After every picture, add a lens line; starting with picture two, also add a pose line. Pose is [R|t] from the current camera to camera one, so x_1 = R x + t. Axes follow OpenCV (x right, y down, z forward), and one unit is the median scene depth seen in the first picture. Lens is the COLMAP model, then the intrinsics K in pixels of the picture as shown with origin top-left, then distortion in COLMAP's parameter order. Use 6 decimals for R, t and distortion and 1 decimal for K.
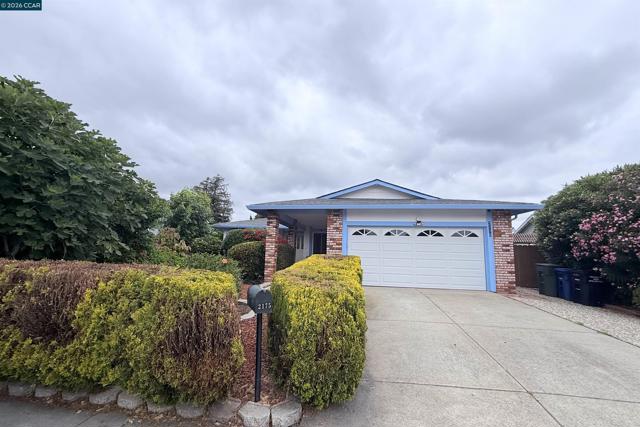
lens RADIAL K [[256.5, 0, 315.0], [0, 256.5, 224.2], [0, 0, 1]] dist [-0.001999, 0.000536]
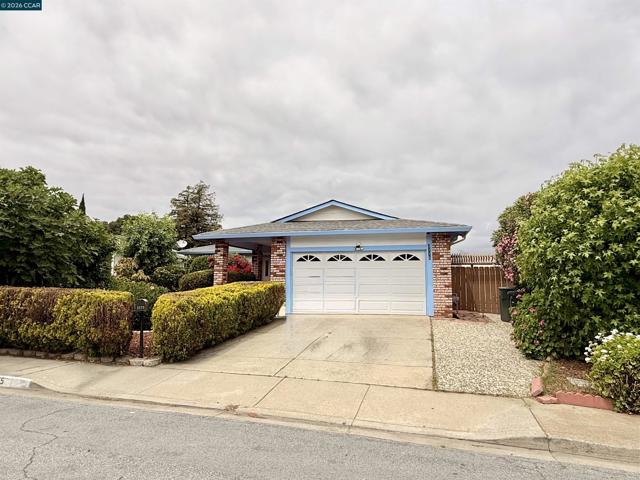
lens RADIAL K [[394.9, 0, 315.3], [0, 394.9, 238.1], [0, 0, 1]] dist [-0.007195, 0.009918]
pose [[0.990672, -0.035003, -0.131699, 0.461805], [0.035270, 0.999378, -0.000306, -0.048395], [0.131627, -0.004342, 0.991290, -0.542182]]
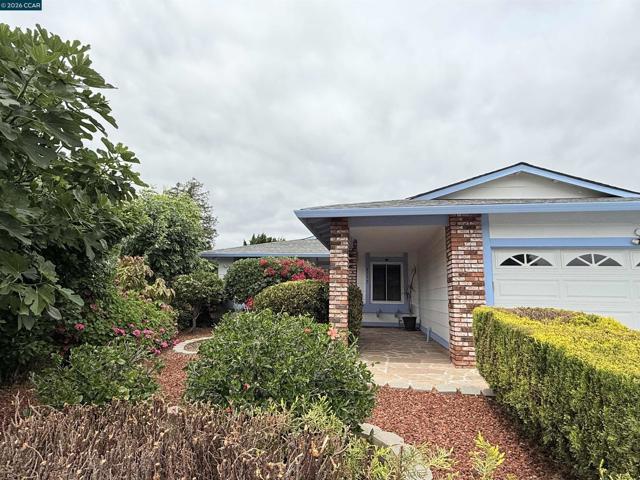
lens RADIAL K [[369.8, 0, 315.5], [0, 369.8, 235.9], [0, 0, 1]] dist [0.006126, 0.002165]
pose [[0.999801, -0.011983, -0.015954, -0.232642], [0.011190, 0.998741, -0.048895, 0.017050], [0.016520, 0.048706, 0.998677, 0.281964]]
